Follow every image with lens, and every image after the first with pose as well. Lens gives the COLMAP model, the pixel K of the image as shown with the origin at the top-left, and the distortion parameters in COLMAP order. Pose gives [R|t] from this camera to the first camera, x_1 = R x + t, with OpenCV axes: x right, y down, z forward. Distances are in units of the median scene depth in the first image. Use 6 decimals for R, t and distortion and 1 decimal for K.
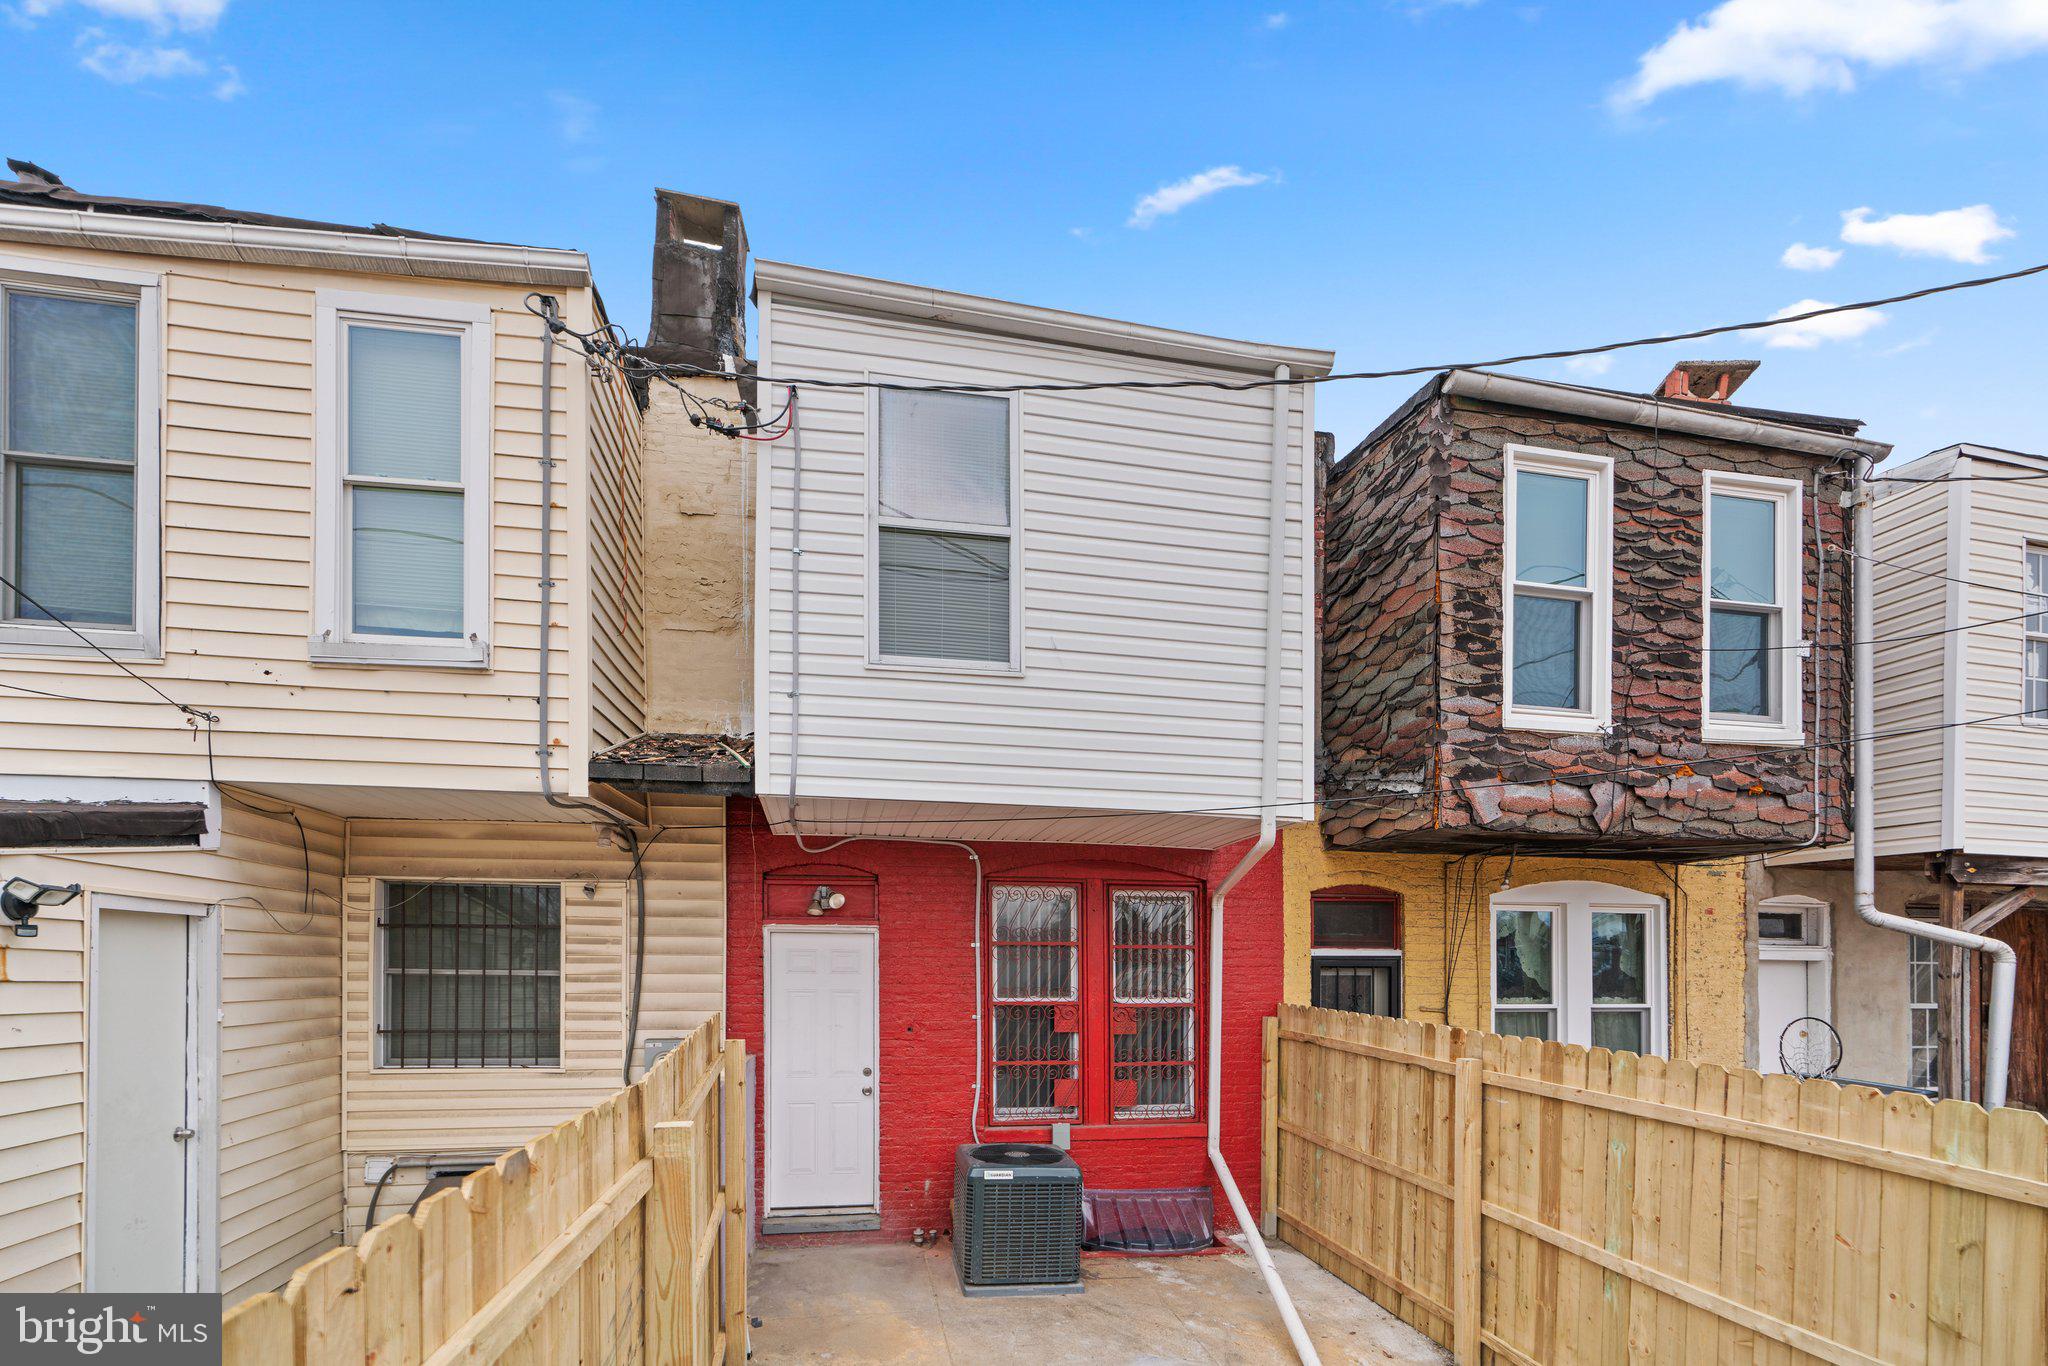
lens RADIAL K [[921.5, 0, 1023.3], [0, 921.5, 694.1], [0, 0, 1]] dist [-0.008271, 0.002681]
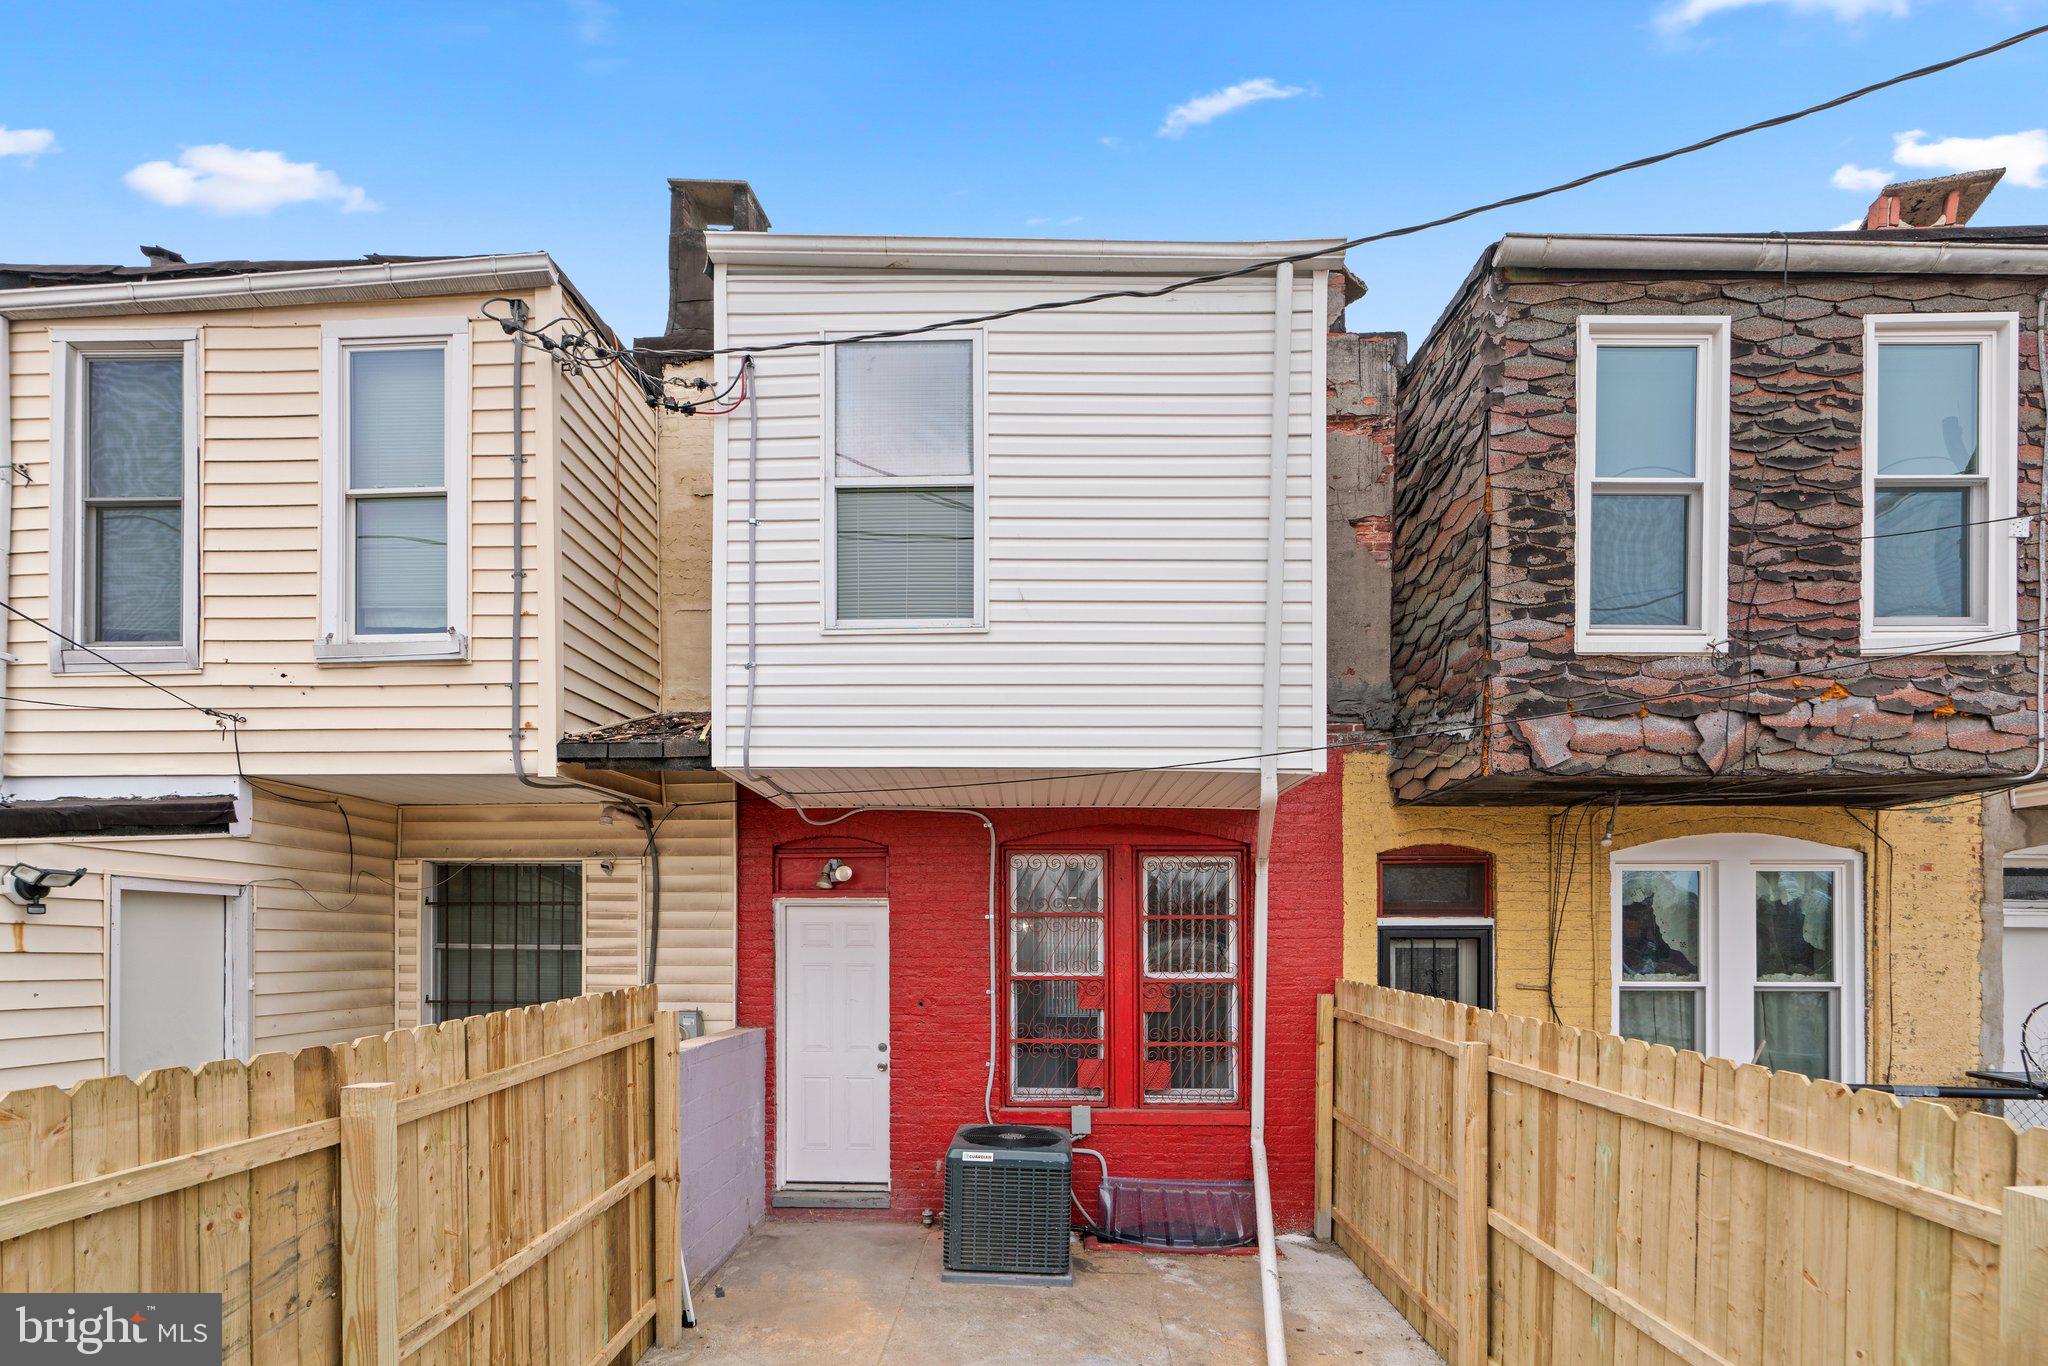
lens RADIAL K [[963.3, 0, 1043.0], [0, 963.3, 669.7], [0, 0, 1]] dist [-0.007857, 0.002315]
pose [[0.977321, -0.061911, -0.202510, 0.245676], [0.063764, 0.997962, 0.002631, 0.020046], [0.201935, -0.015485, 0.979277, 0.043596]]
